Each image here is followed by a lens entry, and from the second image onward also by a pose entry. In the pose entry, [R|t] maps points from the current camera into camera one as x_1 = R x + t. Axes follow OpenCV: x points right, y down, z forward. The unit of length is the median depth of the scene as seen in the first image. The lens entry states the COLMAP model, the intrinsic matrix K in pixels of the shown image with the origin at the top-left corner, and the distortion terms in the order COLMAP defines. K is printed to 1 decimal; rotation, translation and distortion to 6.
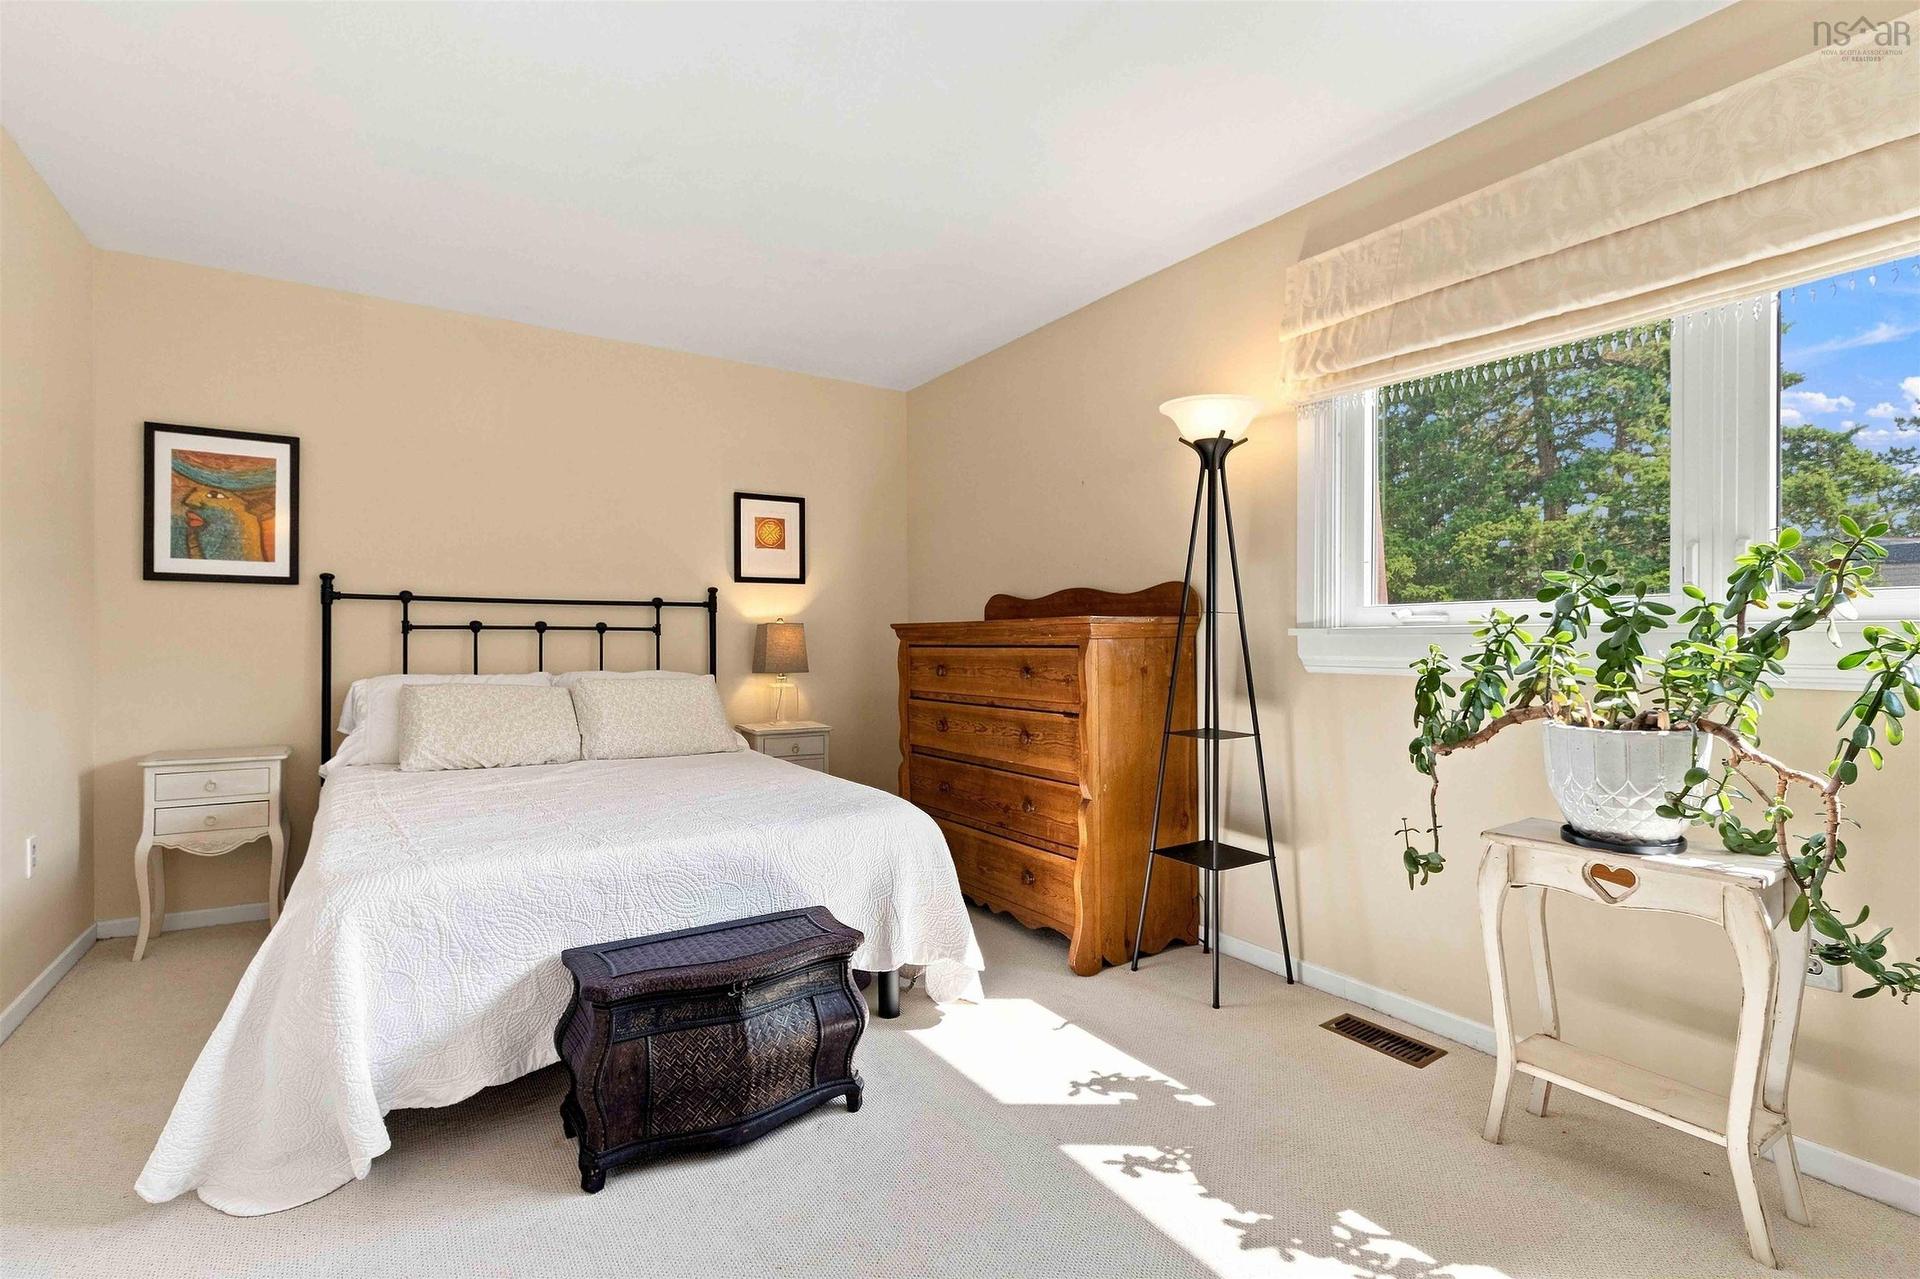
lens RADIAL K [[878.4, 0, 962.9], [0, 878.4, 619.8], [0, 0, 1]] dist [0.001715, 0.000606]
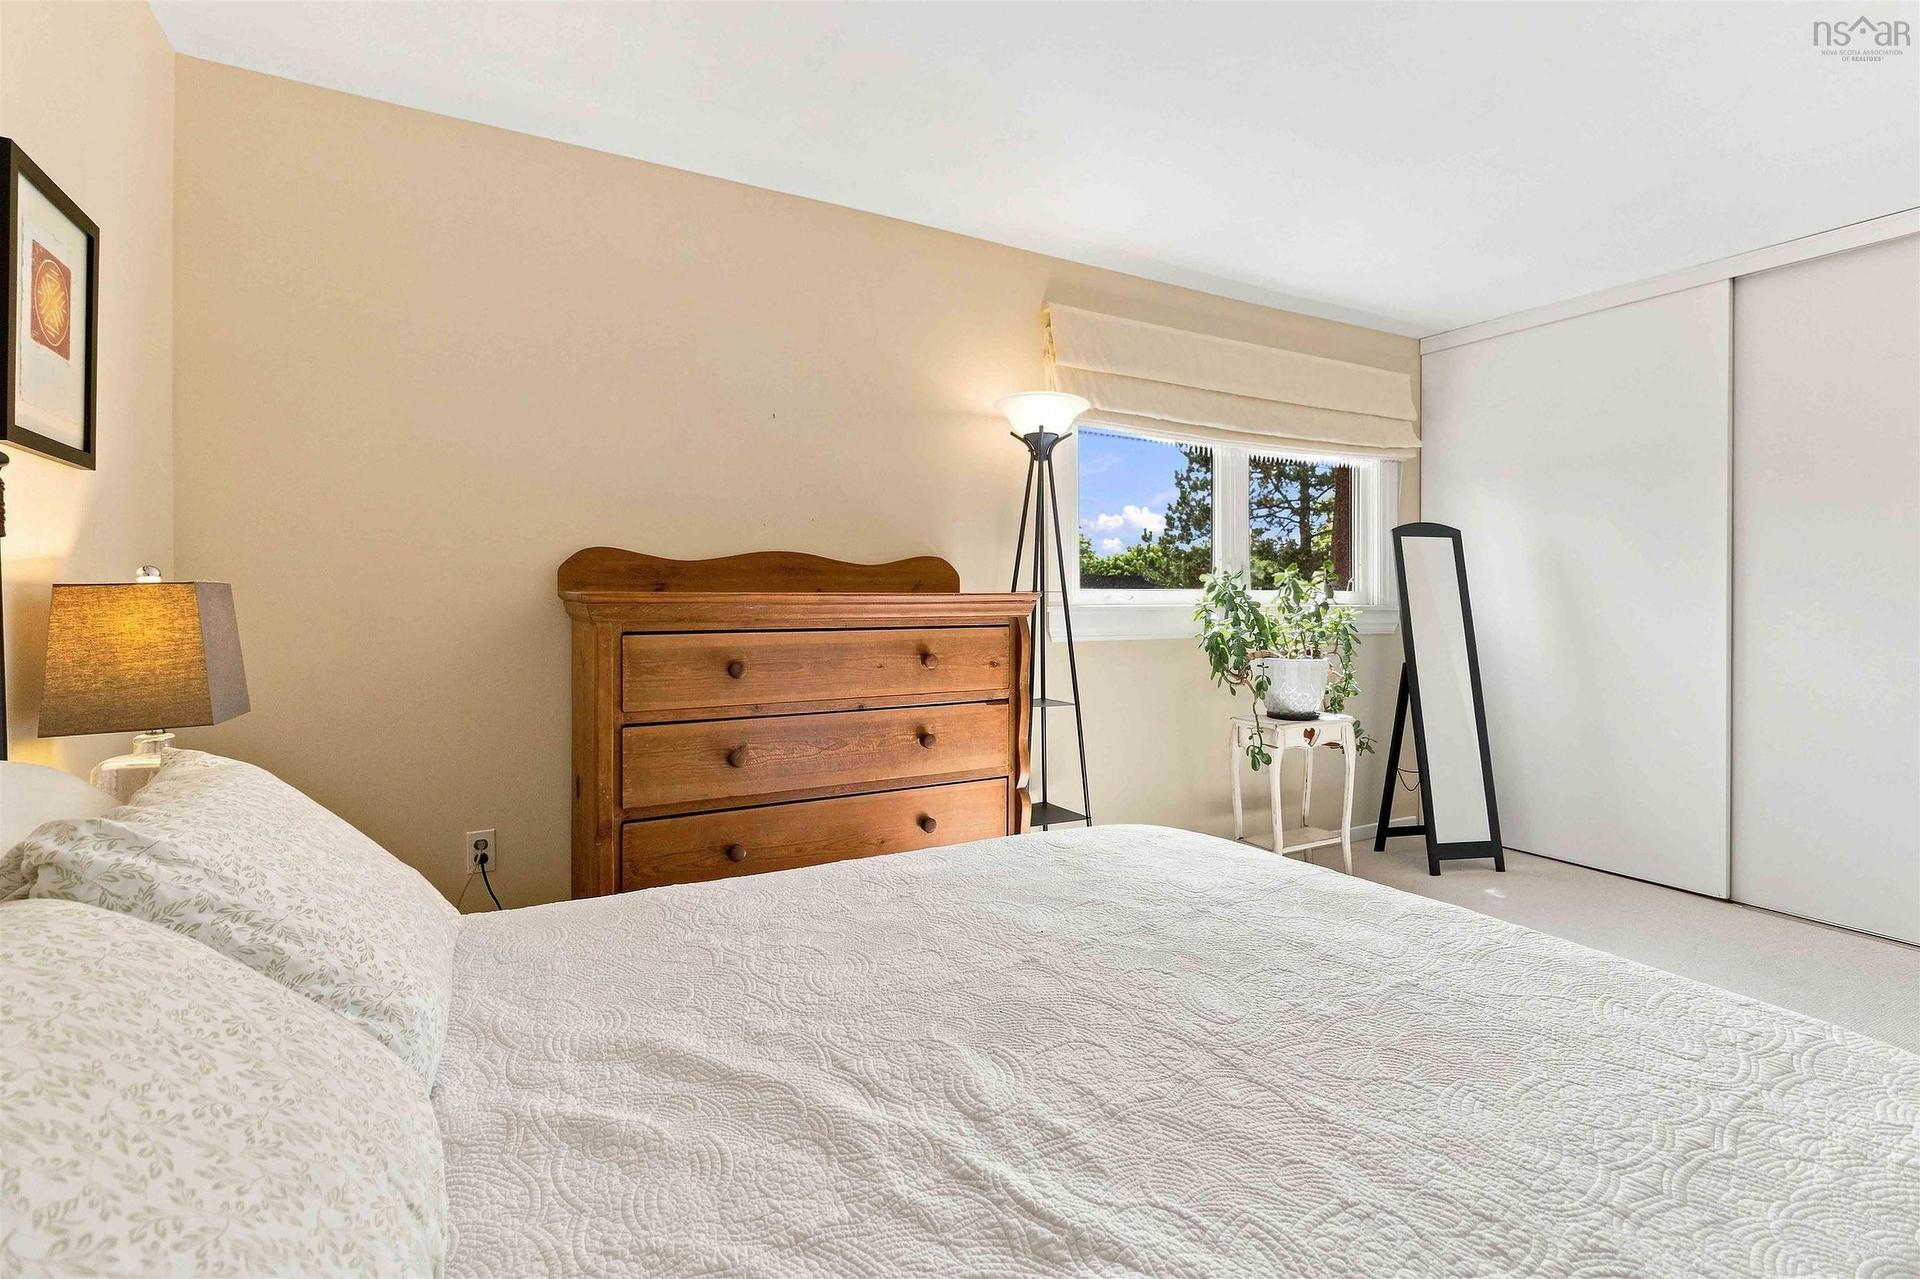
lens RADIAL K [[878.4, 0, 962.9], [0, 878.4, 619.8], [0, 0, 1]] dist [0.001715, 0.000606]
pose [[0.091953, -0.007284, 0.995737, -0.745469], [-0.010700, 0.999908, 0.008303, 0.017279], [-0.995706, -0.011418, 0.091866, 0.920880]]
